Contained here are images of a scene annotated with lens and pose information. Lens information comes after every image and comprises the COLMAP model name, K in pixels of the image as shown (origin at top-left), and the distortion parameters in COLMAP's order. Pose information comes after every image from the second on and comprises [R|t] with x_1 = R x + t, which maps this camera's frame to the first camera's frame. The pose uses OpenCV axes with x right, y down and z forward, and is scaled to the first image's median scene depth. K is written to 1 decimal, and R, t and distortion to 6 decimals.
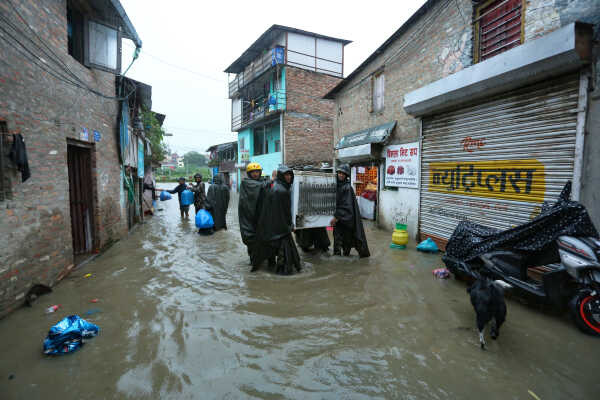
lens RADIAL K [[294.4, 0, 300.2], [0, 294.4, 193.4], [0, 0, 1]] dist [-0.073245, 0.032979]
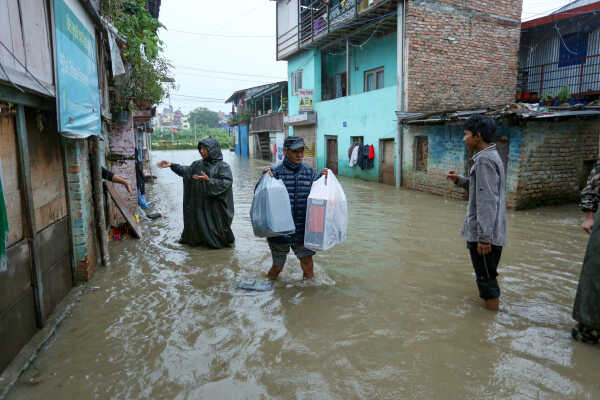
lens RADIAL K [[390.2, 0, 301.1], [0, 390.2, 192.5], [0, 0, 1]] dist [-0.028974, 0.004698]
pose [[0.994653, 0.004102, -0.103191, -0.254460], [0.003589, 0.997234, 0.074242, -0.023999], [0.103210, -0.074215, 0.991887, 0.550086]]
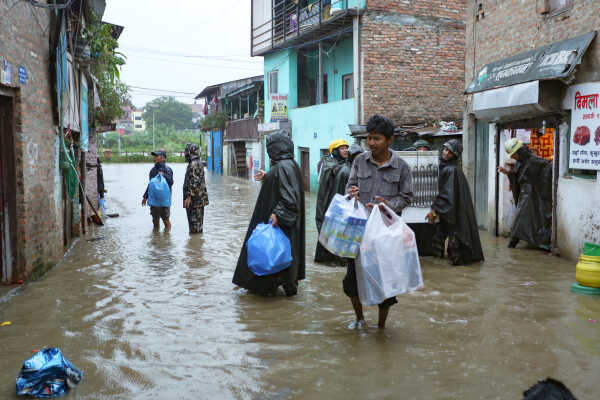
lens RADIAL K [[659.0, 0, 301.1], [0, 659.0, 191.4], [0, 0, 1]] dist [0.064964, 0.004175]
pose [[0.989102, 0.009325, -0.146933, 0.012576], [-0.008988, 0.999955, 0.002957, 0.009984], [0.146954, -0.001604, 0.989142, -0.115411]]
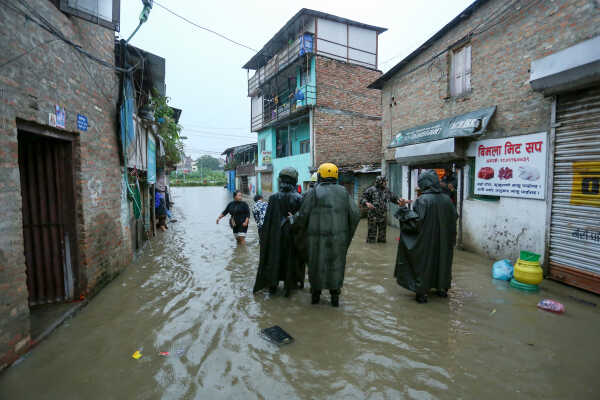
lens RADIAL K [[294.4, 0, 300.2], [0, 294.4, 193.4], [0, 0, 1]] dist [-0.073245, 0.032979]
pose [[0.999161, -0.001638, -0.040921, -0.098302], [0.001164, 0.999932, -0.011620, -0.015916], [0.040937, 0.011562, 0.999095, 0.196423]]
